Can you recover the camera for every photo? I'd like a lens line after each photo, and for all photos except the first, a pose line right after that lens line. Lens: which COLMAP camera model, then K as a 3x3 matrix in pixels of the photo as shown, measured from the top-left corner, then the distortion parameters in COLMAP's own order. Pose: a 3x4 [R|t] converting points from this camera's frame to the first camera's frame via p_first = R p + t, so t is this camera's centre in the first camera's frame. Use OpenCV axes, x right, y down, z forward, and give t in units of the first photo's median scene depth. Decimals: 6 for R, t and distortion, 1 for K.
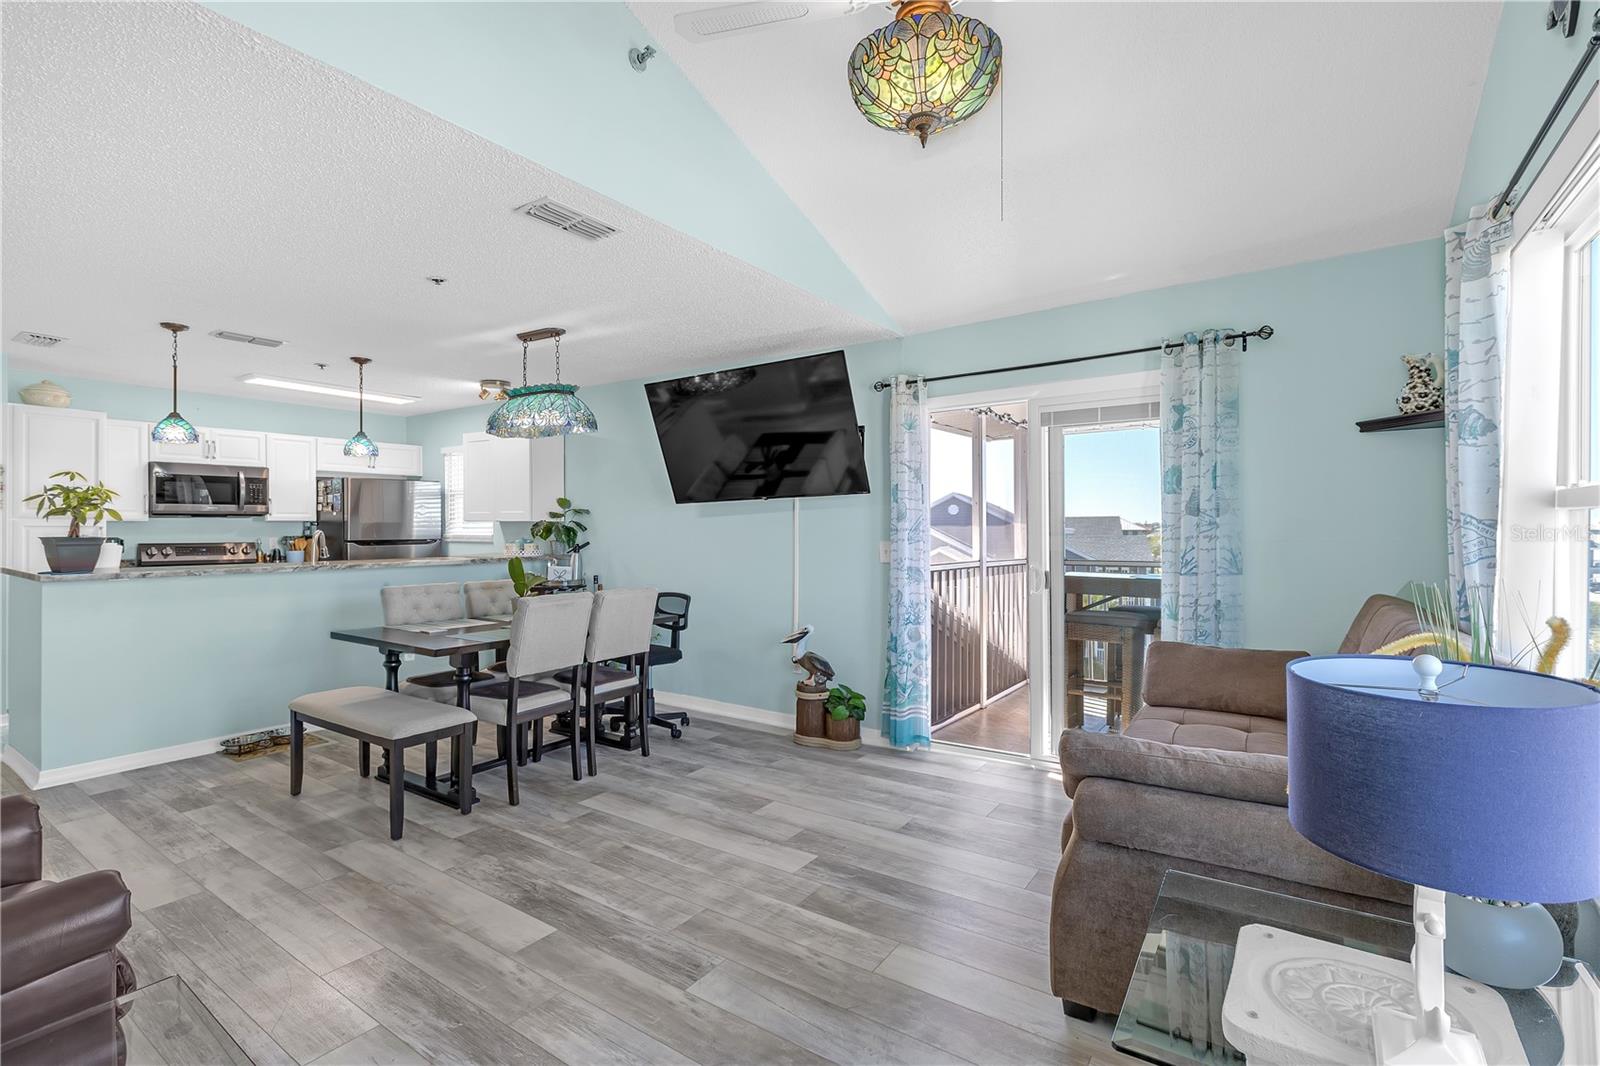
lens RADIAL K [[720.9, 0, 801.7], [0, 720.9, 519.0], [0, 0, 1]] dist [-0.001371, -0.000166]
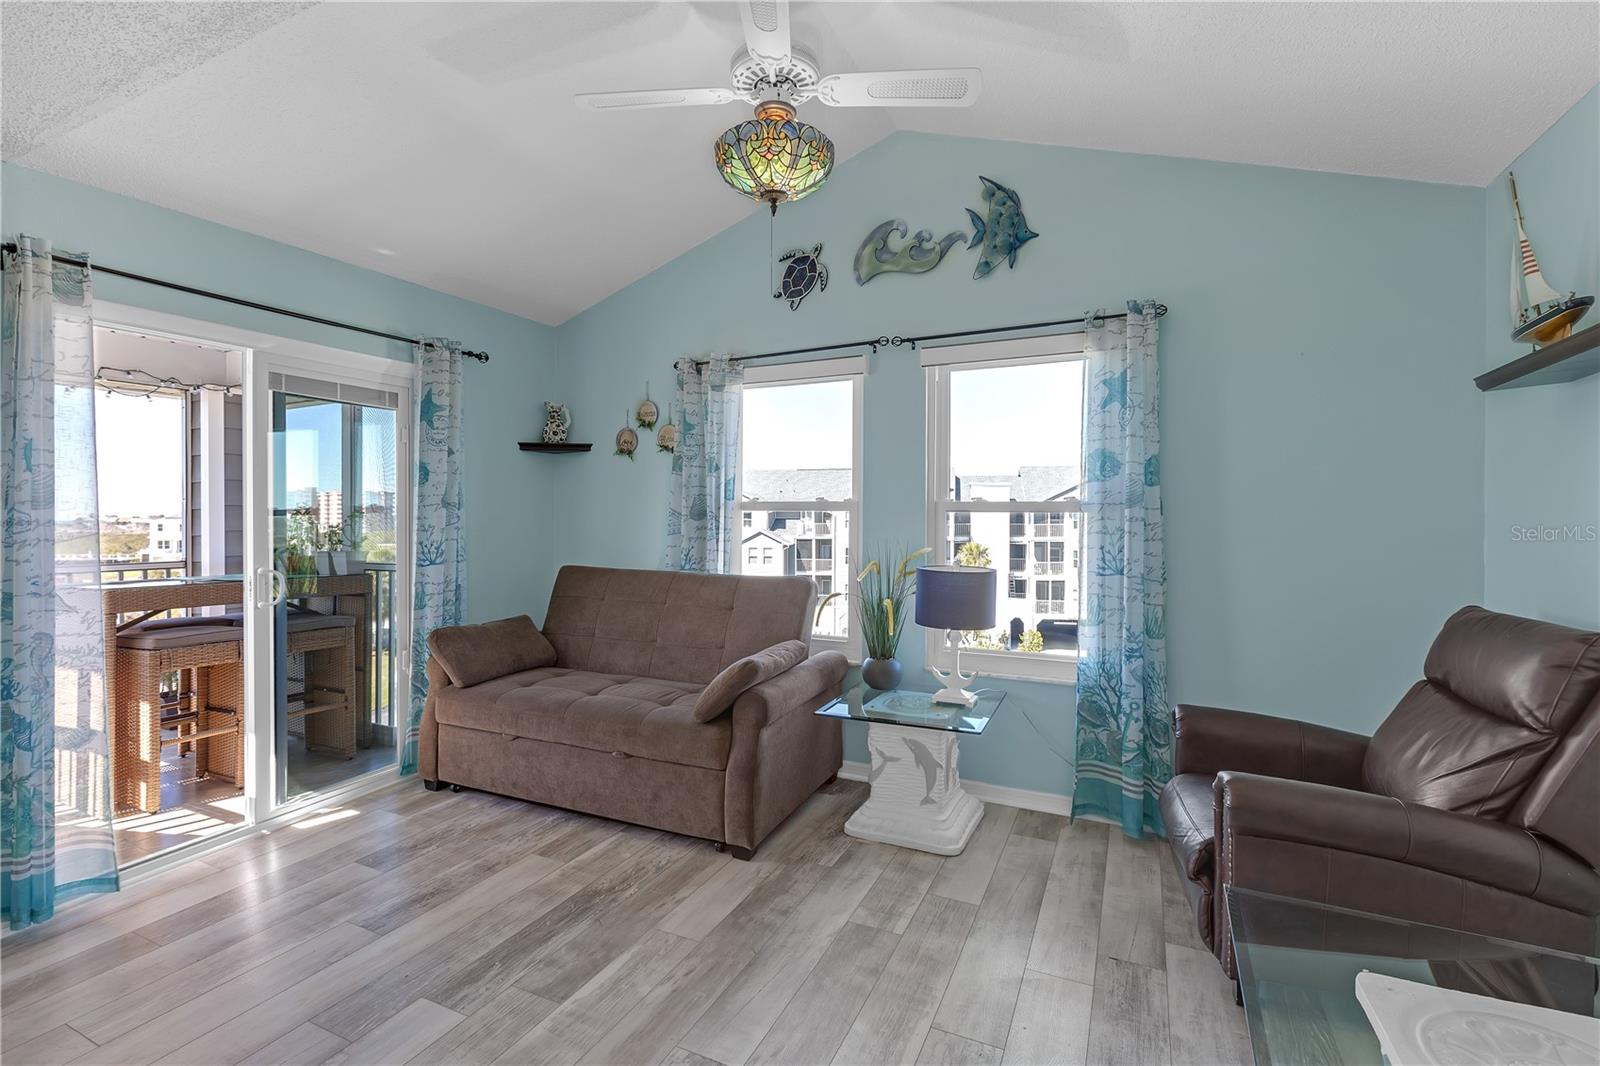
lens RADIAL K [[720.9, 0, 801.7], [0, 720.9, 519.0], [0, 0, 1]] dist [-0.001371, -0.000166]
pose [[-0.156338, 0.000712, 0.987703, -0.497821], [-0.014245, 0.999894, -0.002976, 0.004961], [-0.987601, -0.014535, -0.156311, 0.527543]]
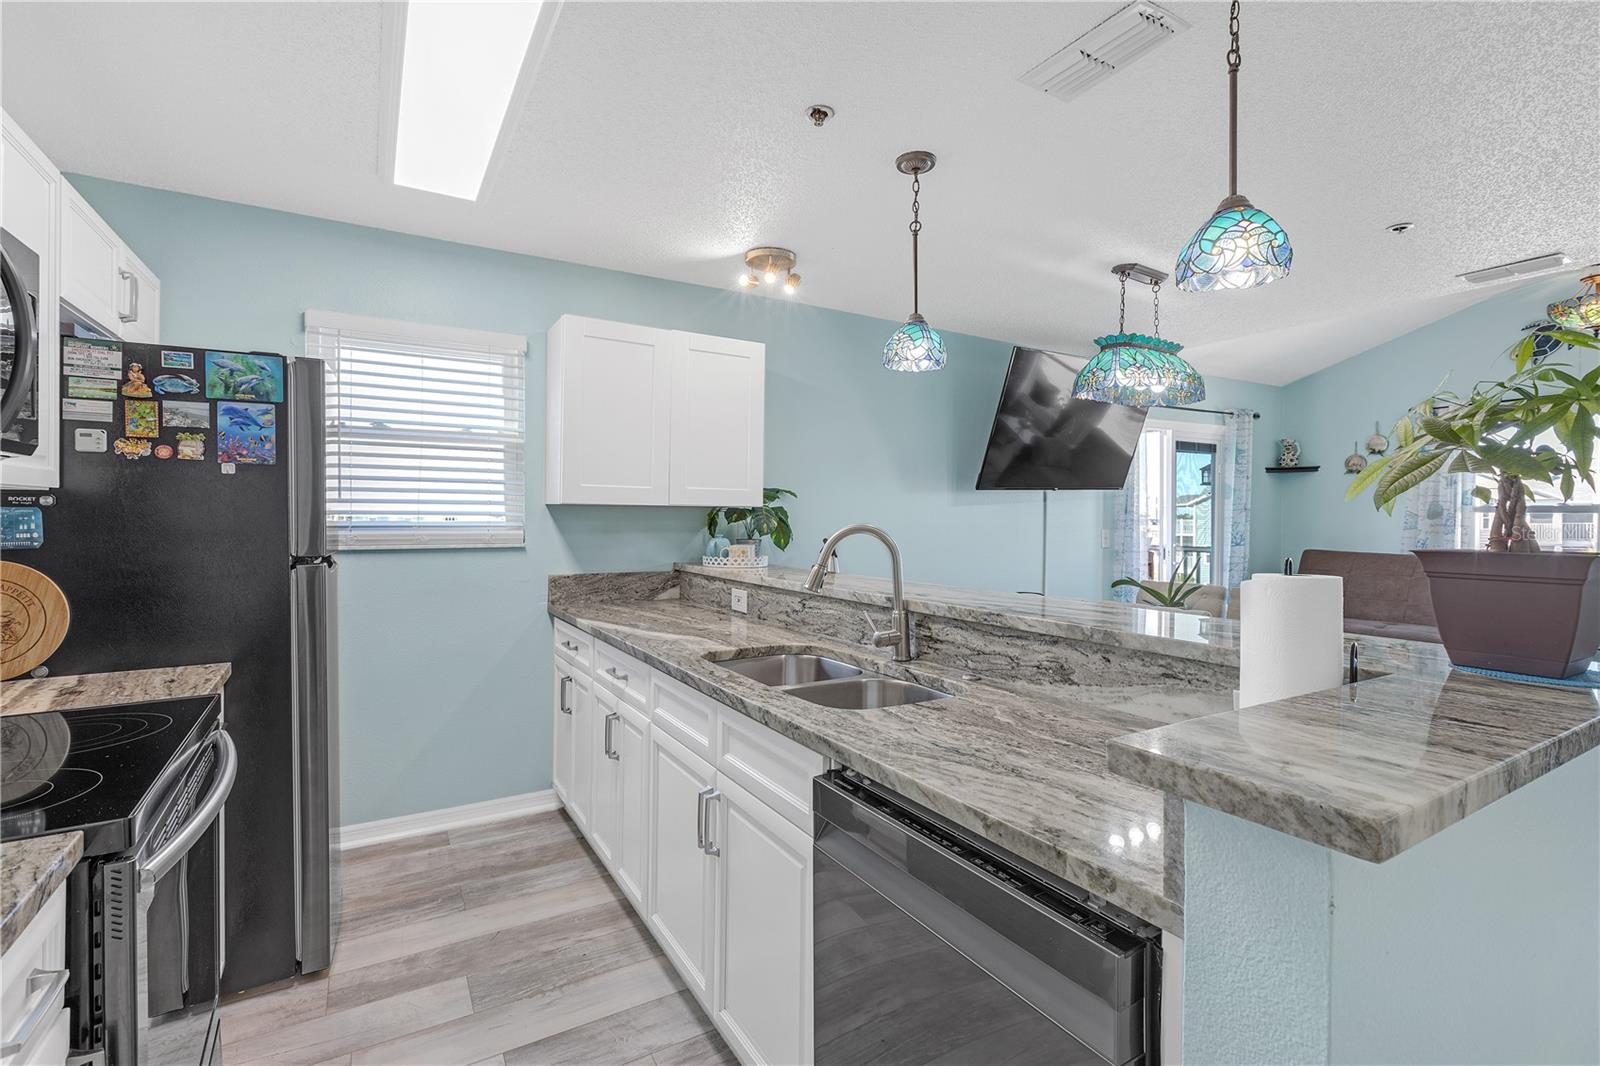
lens RADIAL K [[722.2, 0, 786.2], [0, 722.2, 519.7], [0, 0, 1]] dist [-0.002962, -0.000754]
pose [[0.431011, -0.002723, 0.902343, -1.262665], [-0.016067, 0.999814, 0.010692, 0.010766], [-0.902204, -0.019106, 0.430887, 1.020954]]
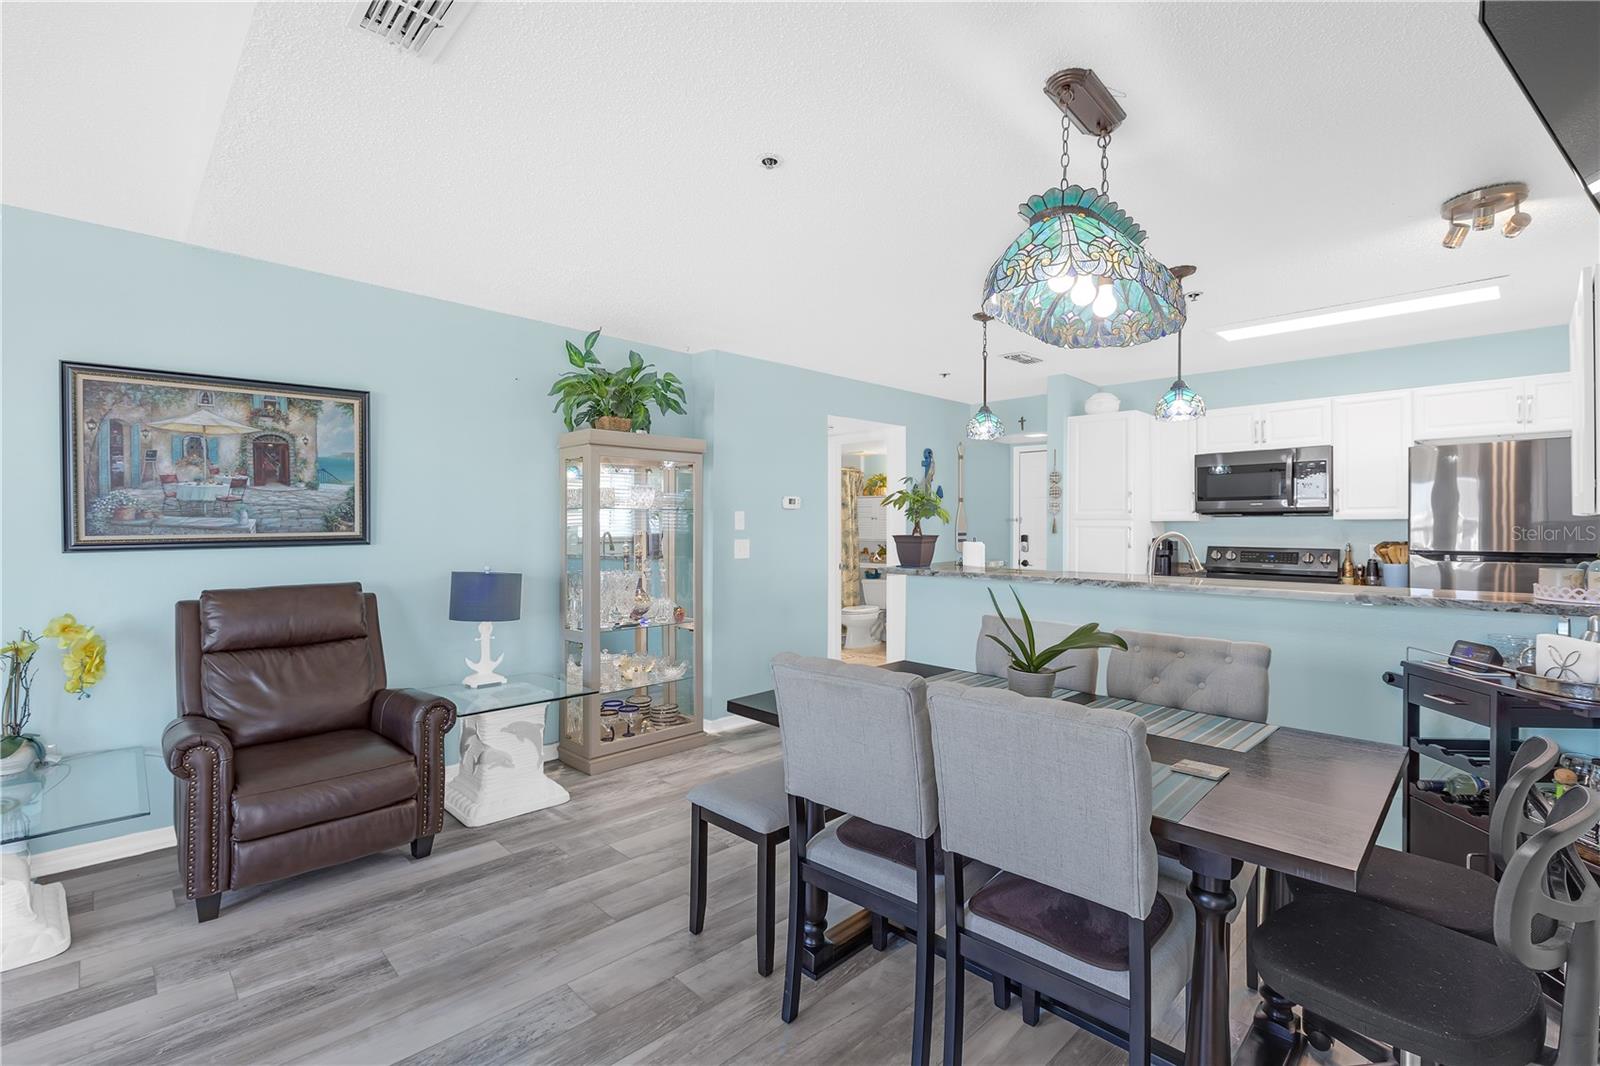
lens RADIAL K [[722.7, 0, 767.9], [0, 722.7, 526.9], [0, 0, 1]] dist [0.008619, -0.000102]
pose [[-0.223479, -0.005514, -0.974693, 0.129364], [0.011249, 0.999903, -0.008236, 0.014570], [0.974644, -0.012805, -0.223395, 0.918652]]
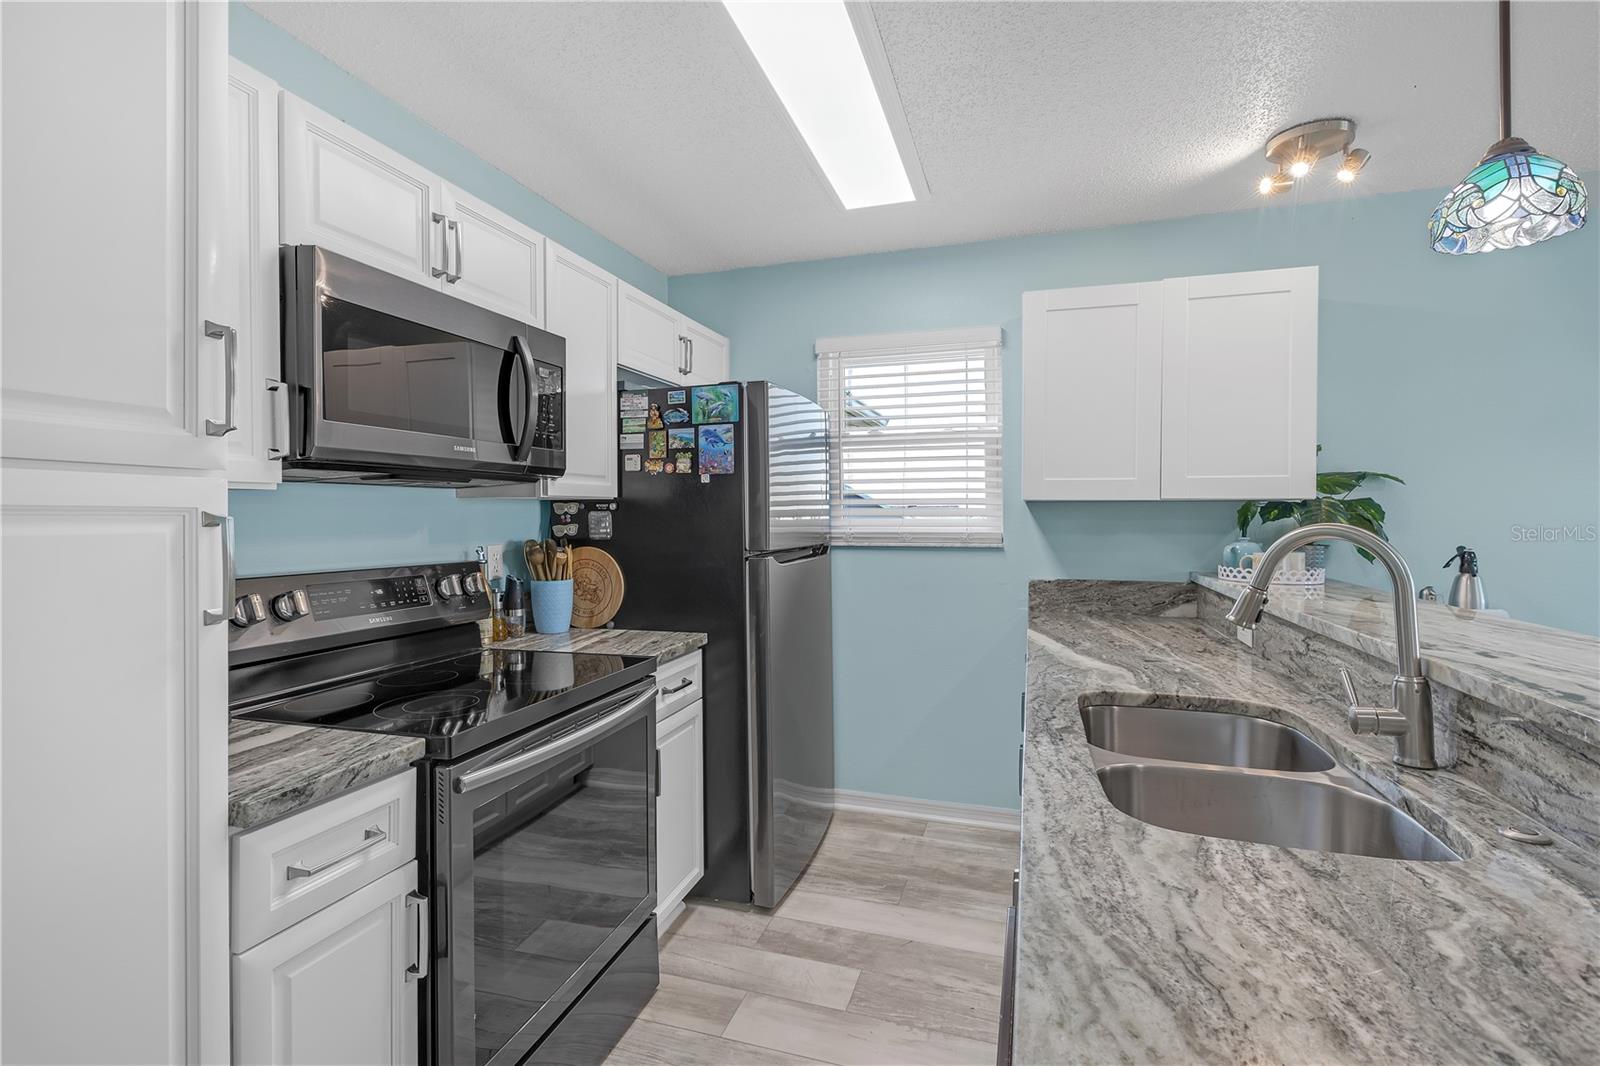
lens RADIAL K [[720.9, 0, 801.7], [0, 720.9, 519.0], [0, 0, 1]] dist [-0.001371, -0.000166]
pose [[0.958717, -0.005752, 0.284303, -1.090969], [0.000675, 0.999839, 0.017952, 0.010889], [-0.284361, -0.017019, 0.958566, 0.964534]]
